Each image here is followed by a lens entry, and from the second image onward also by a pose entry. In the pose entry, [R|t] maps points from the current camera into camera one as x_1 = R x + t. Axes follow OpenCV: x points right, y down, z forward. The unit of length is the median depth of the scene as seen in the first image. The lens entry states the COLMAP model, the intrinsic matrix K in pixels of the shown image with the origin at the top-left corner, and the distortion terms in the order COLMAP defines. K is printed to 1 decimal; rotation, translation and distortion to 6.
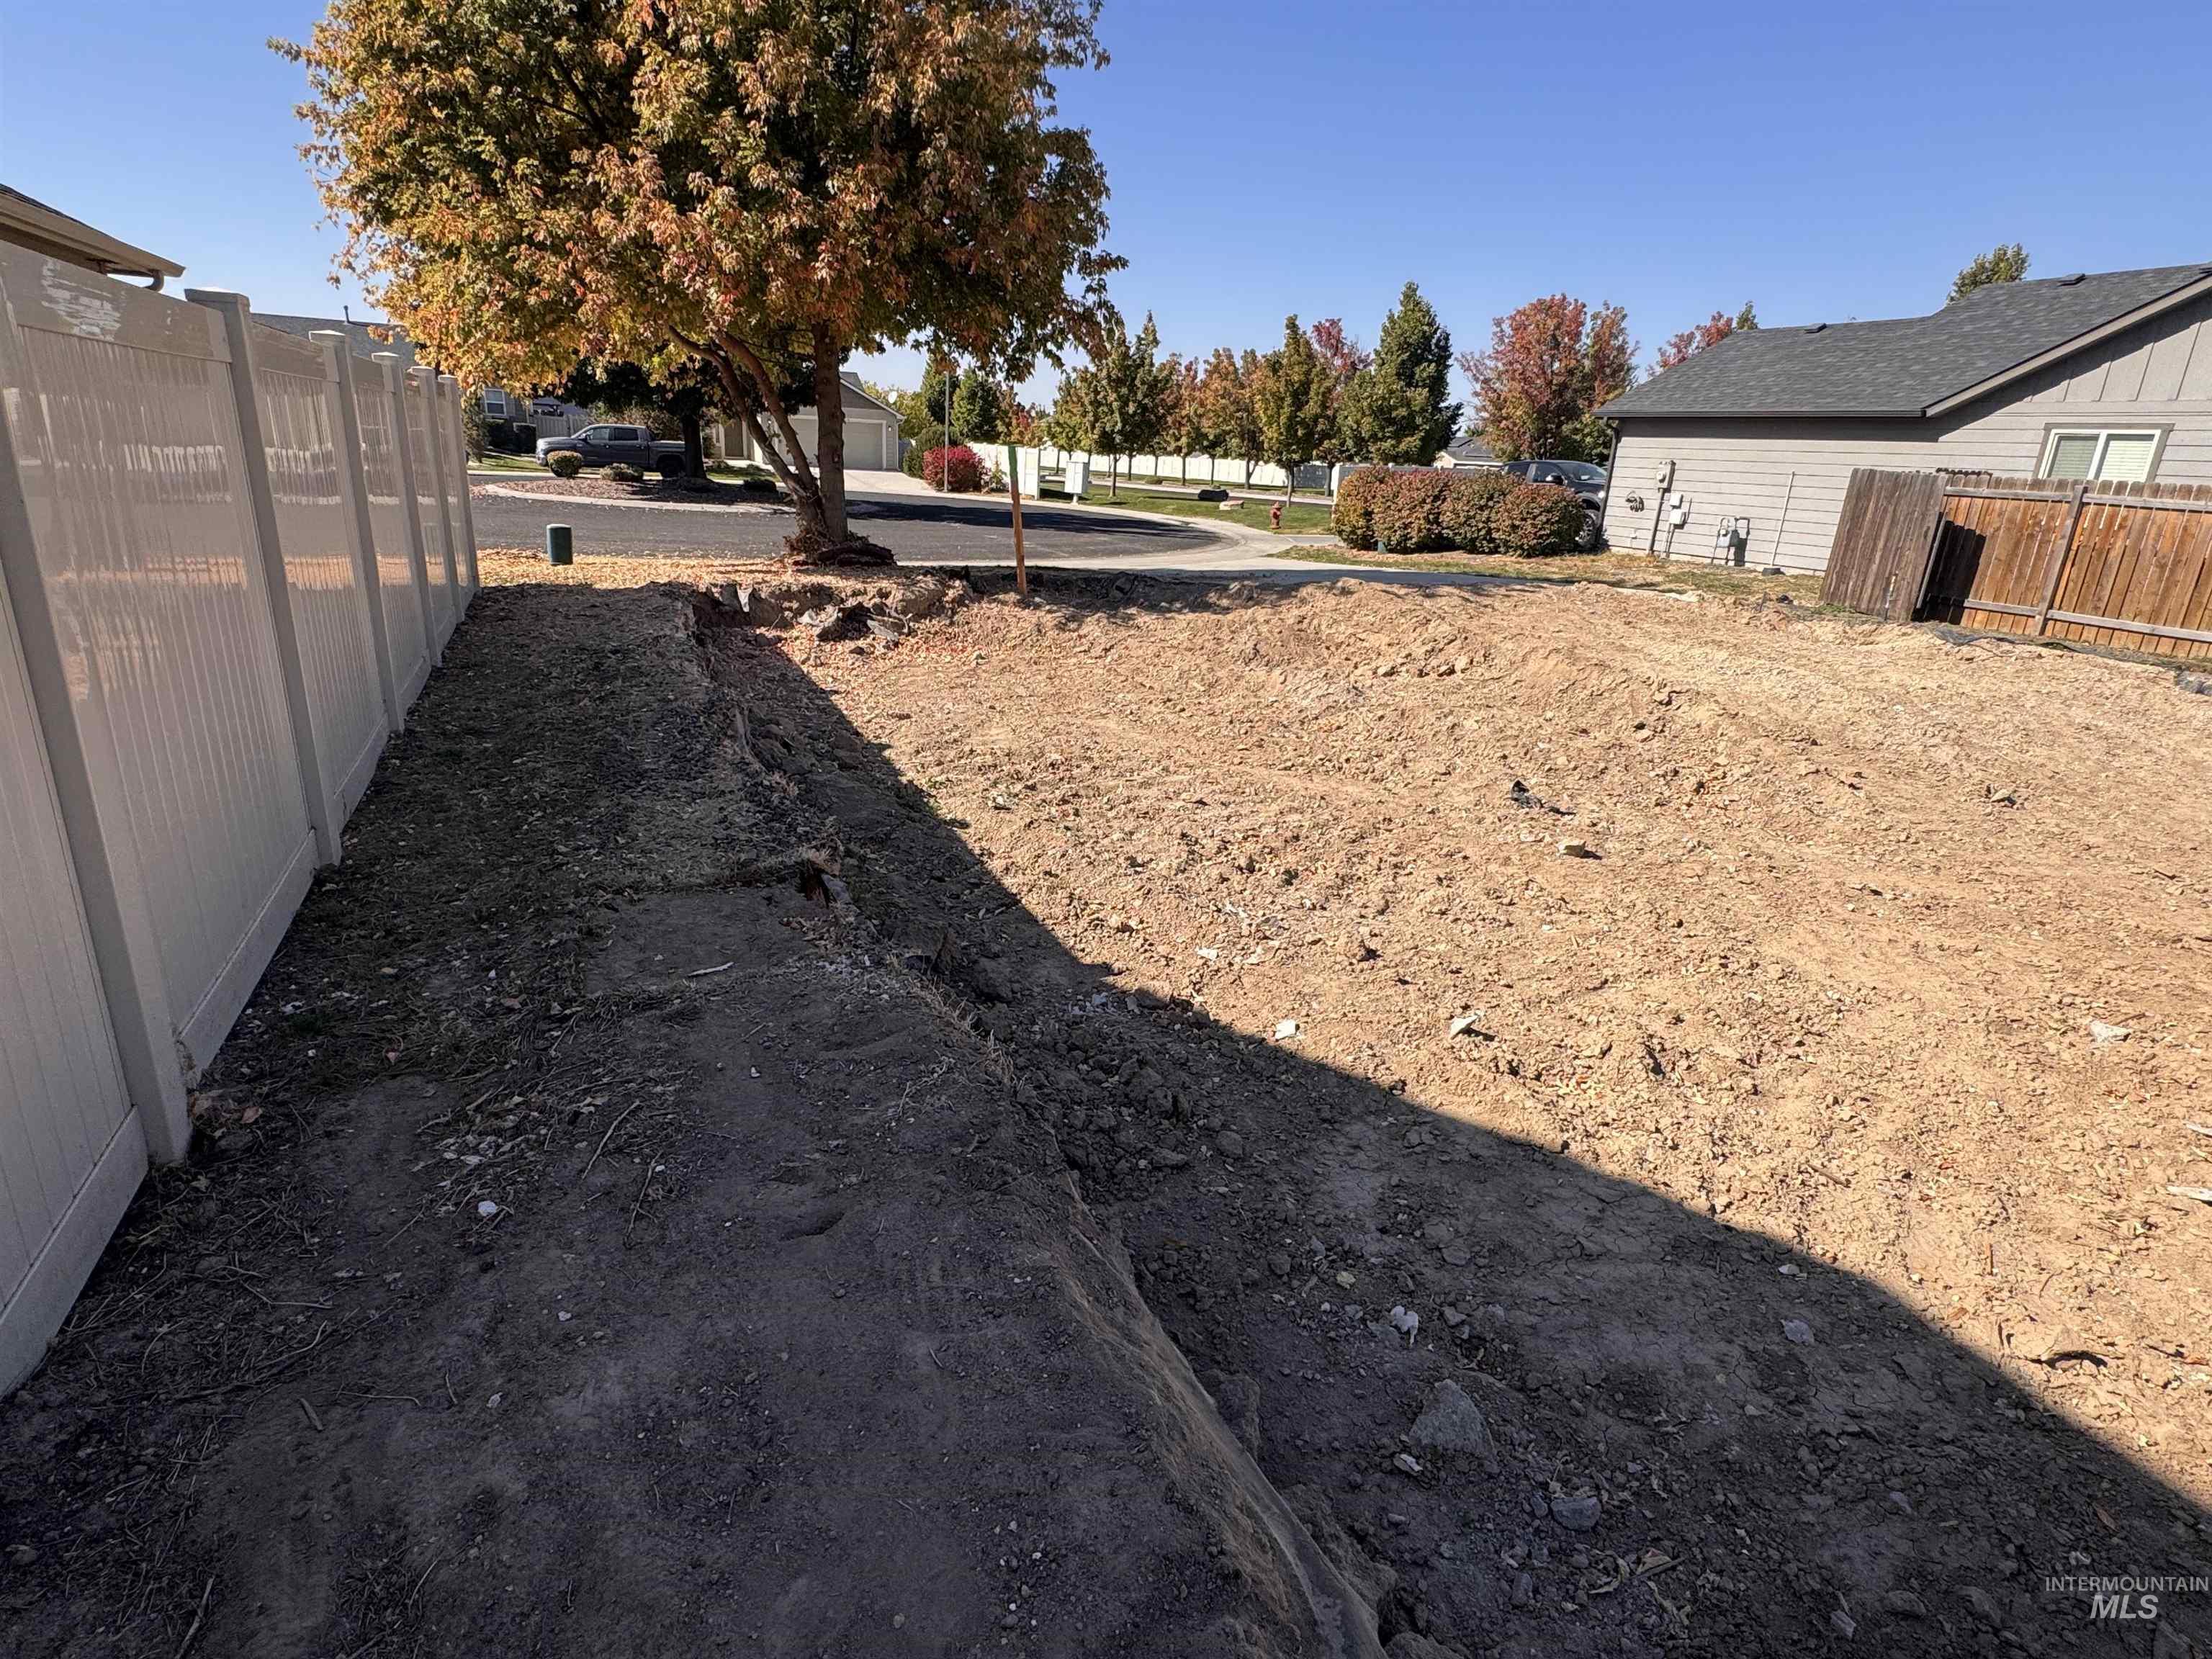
lens RADIAL K [[1139.3, 0, 1108.2], [0, 1139.3, 828.0], [0, 0, 1]] dist [-0.006984, 0.005341]
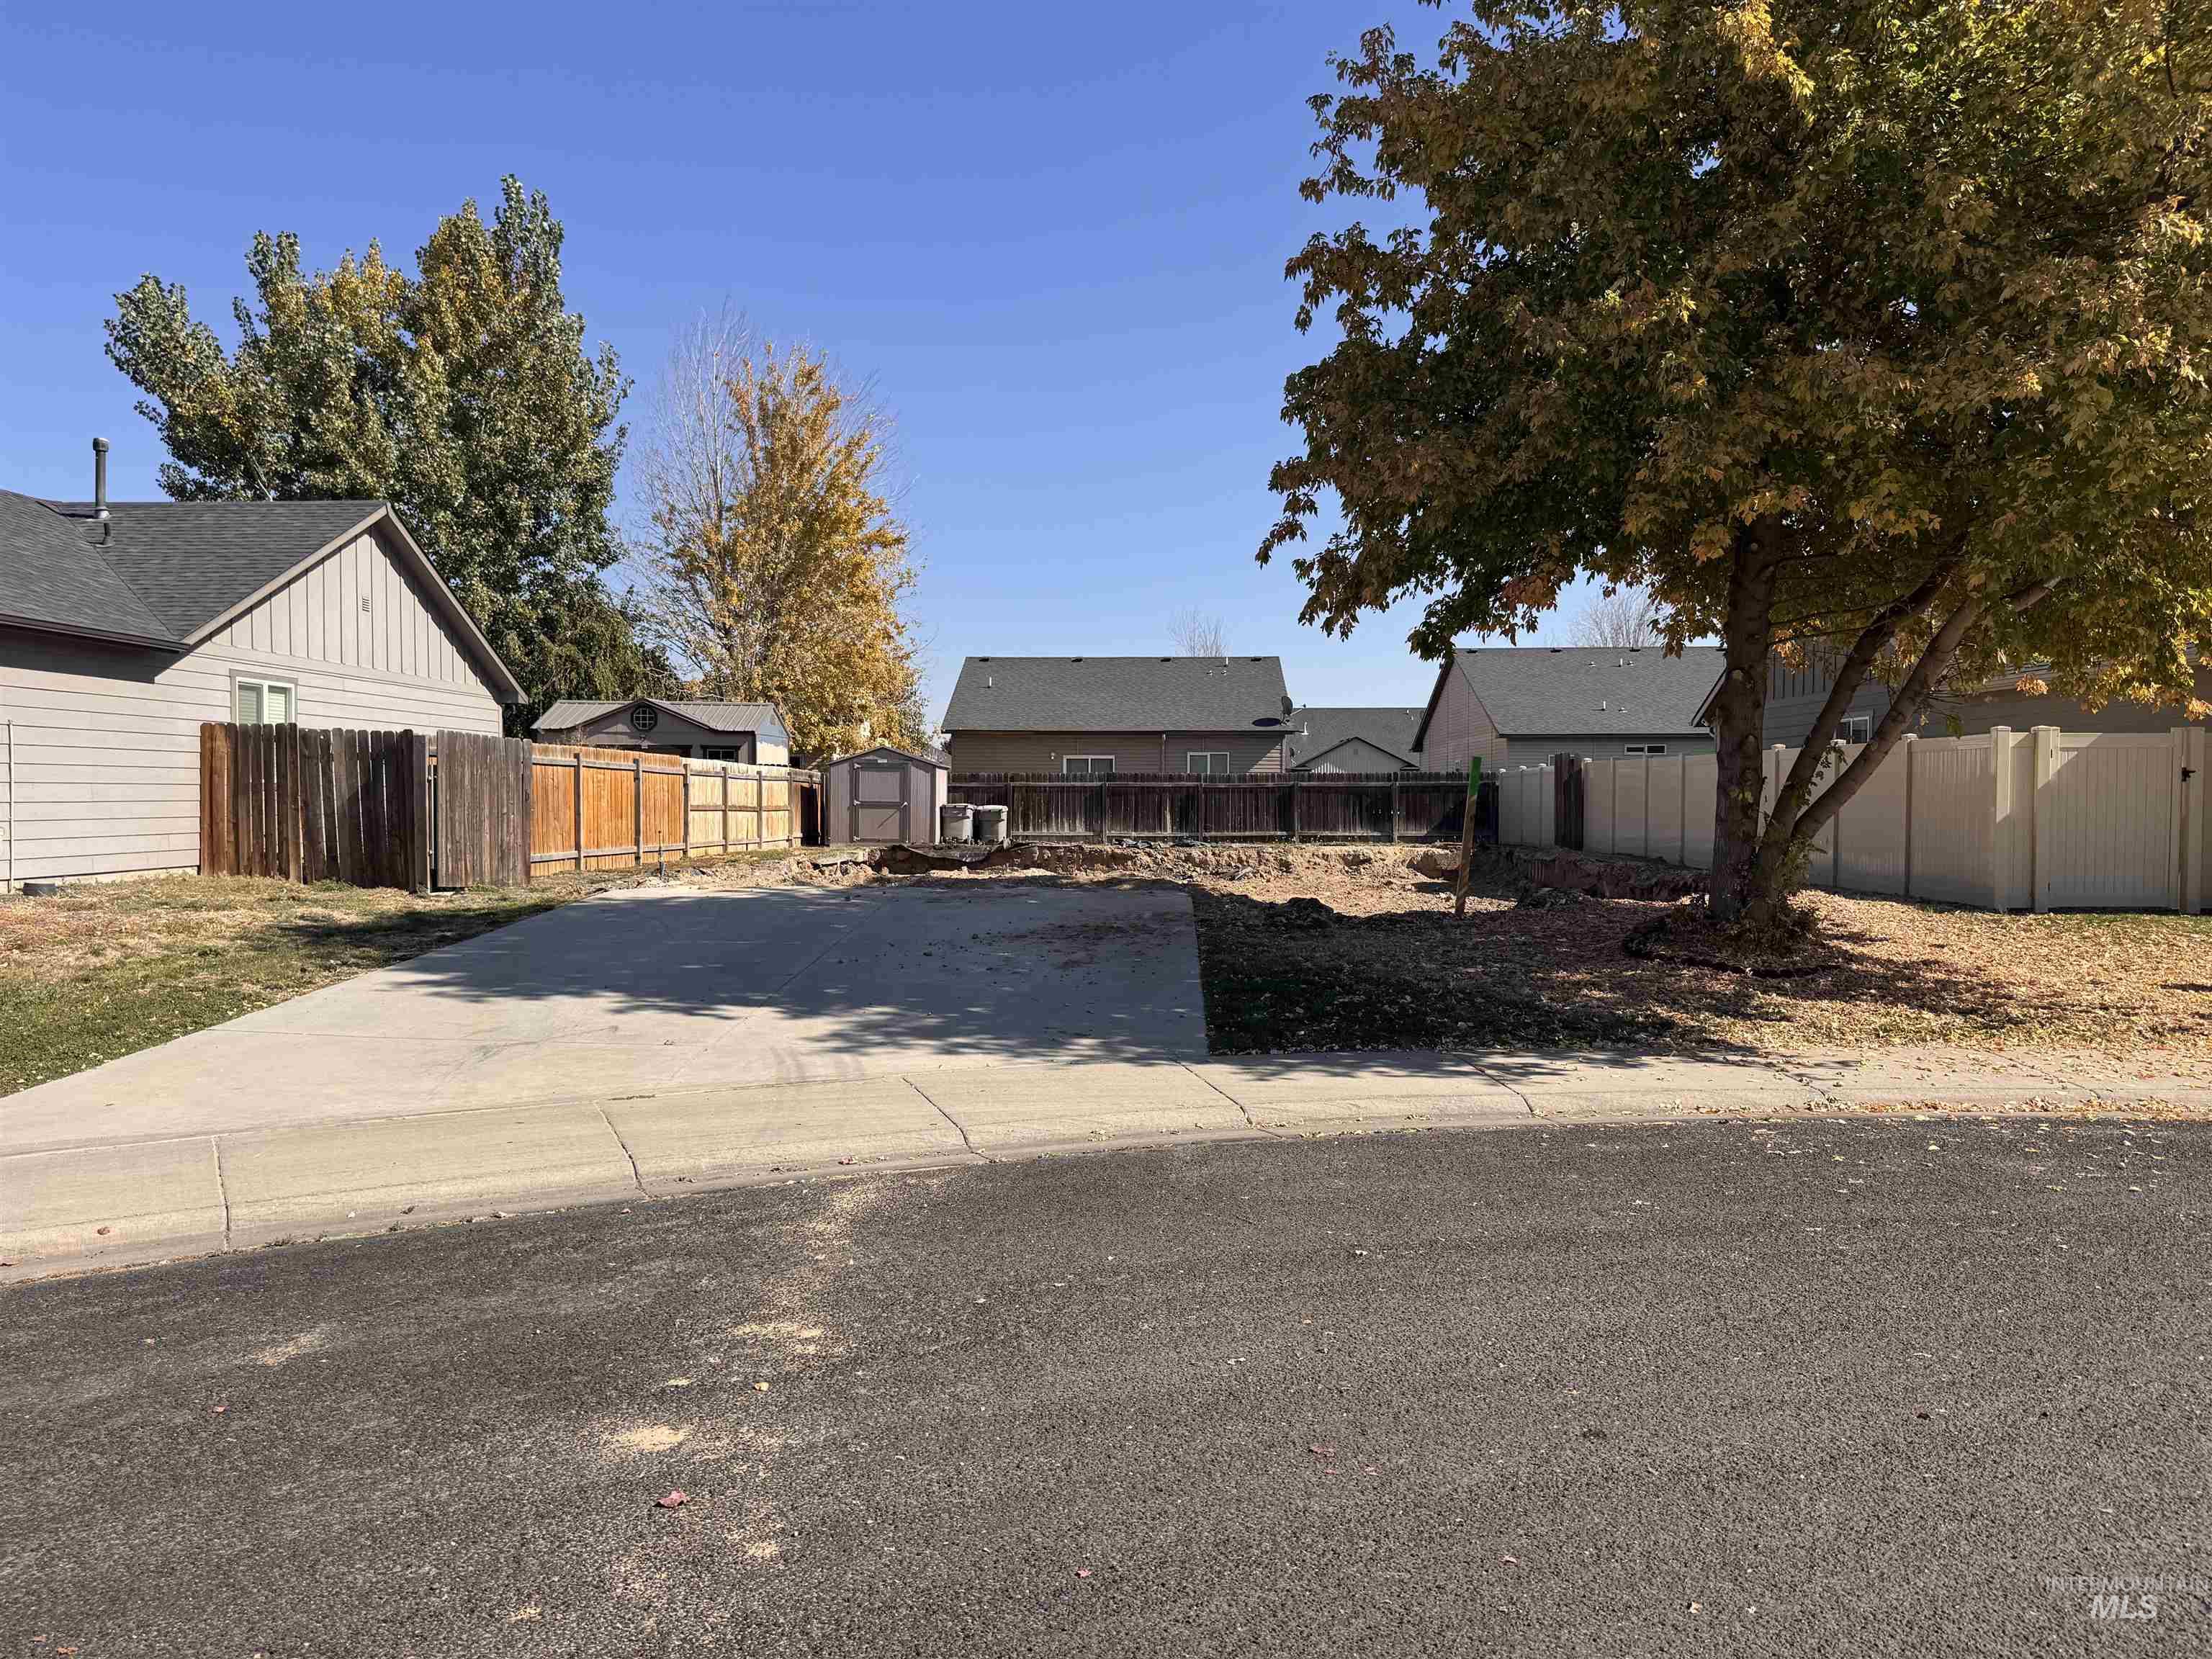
lens RADIAL K [[1543.8, 0, 1106.0], [0, 1543.8, 829.5], [0, 0, 1]] dist [0.219257, -0.445625]
pose [[-0.904323, -0.063179, 0.422147, -0.315198], [0.086390, 0.941428, 0.325960, -0.651510], [-0.418015, 0.331242, -0.845897, 2.012345]]
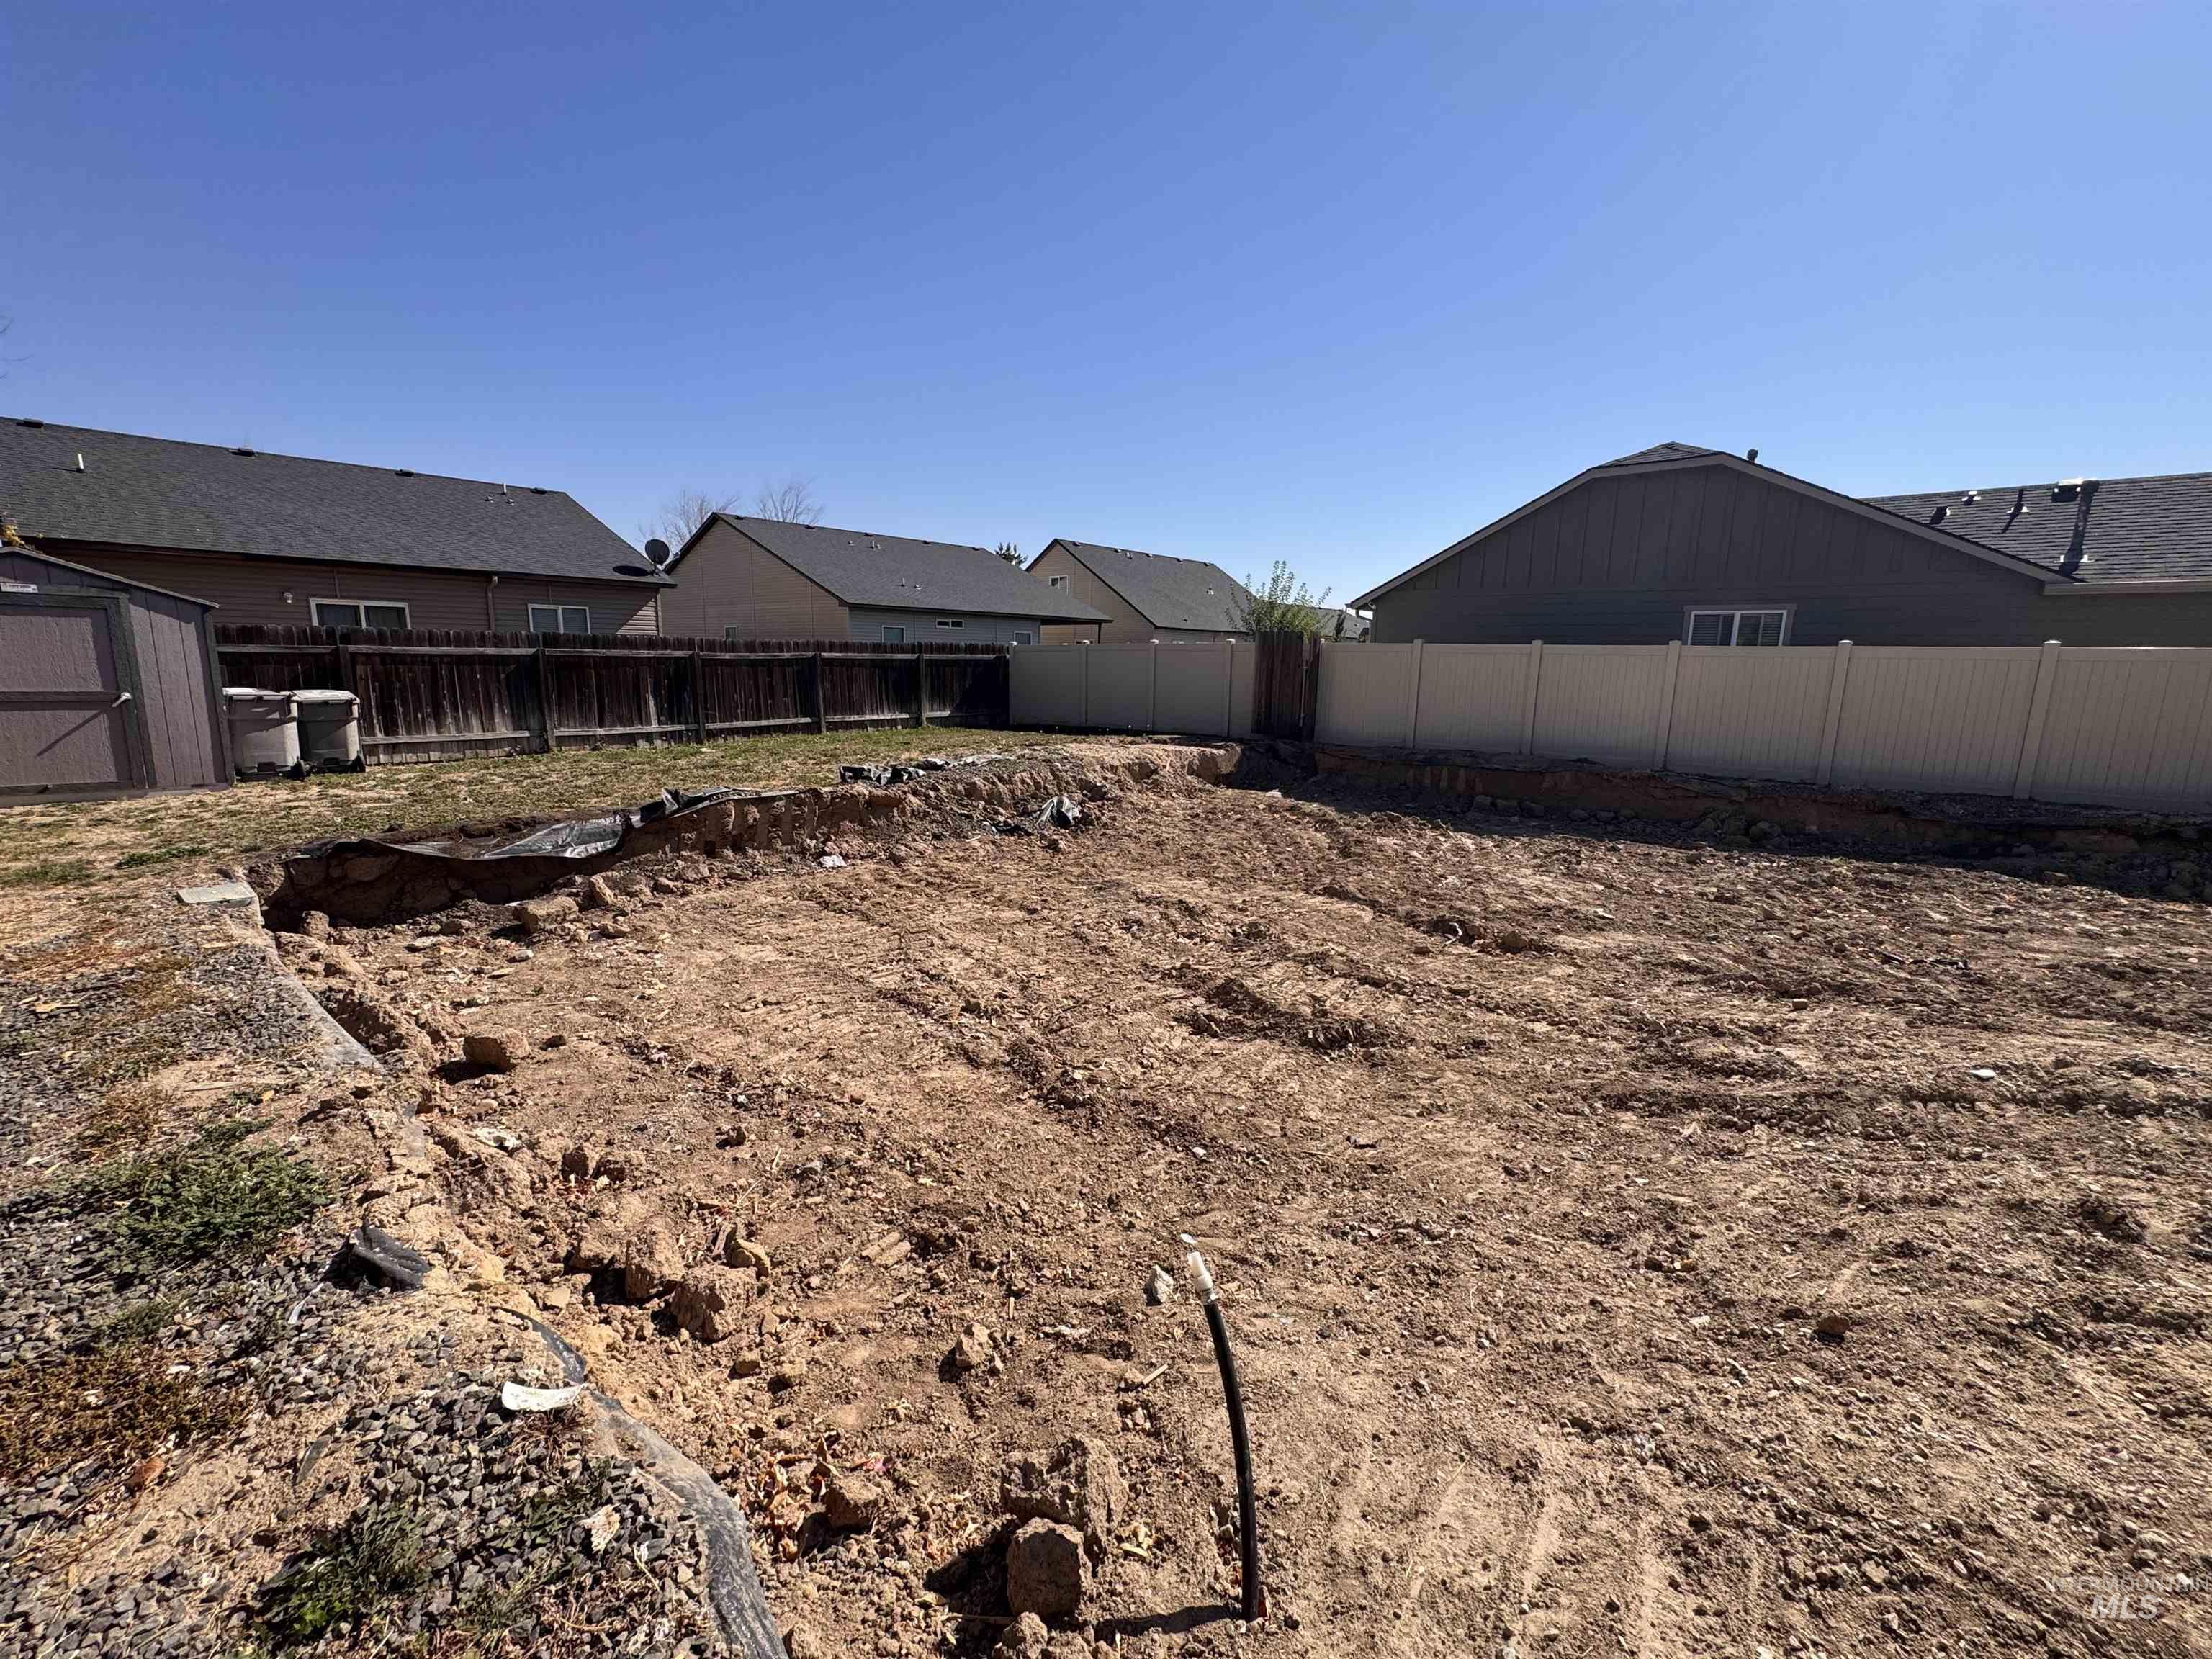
lens RADIAL K [[918.5, 0, 1106.0], [0, 918.5, 829.5], [0, 0, 1]] dist [-0.001300, -0.000020]
pose [[-0.894348, 0.015058, -0.447118, 0.795143], [-0.199067, 0.881643, 0.427875, -0.190270], [0.400642, 0.471676, -0.785499, 0.725736]]
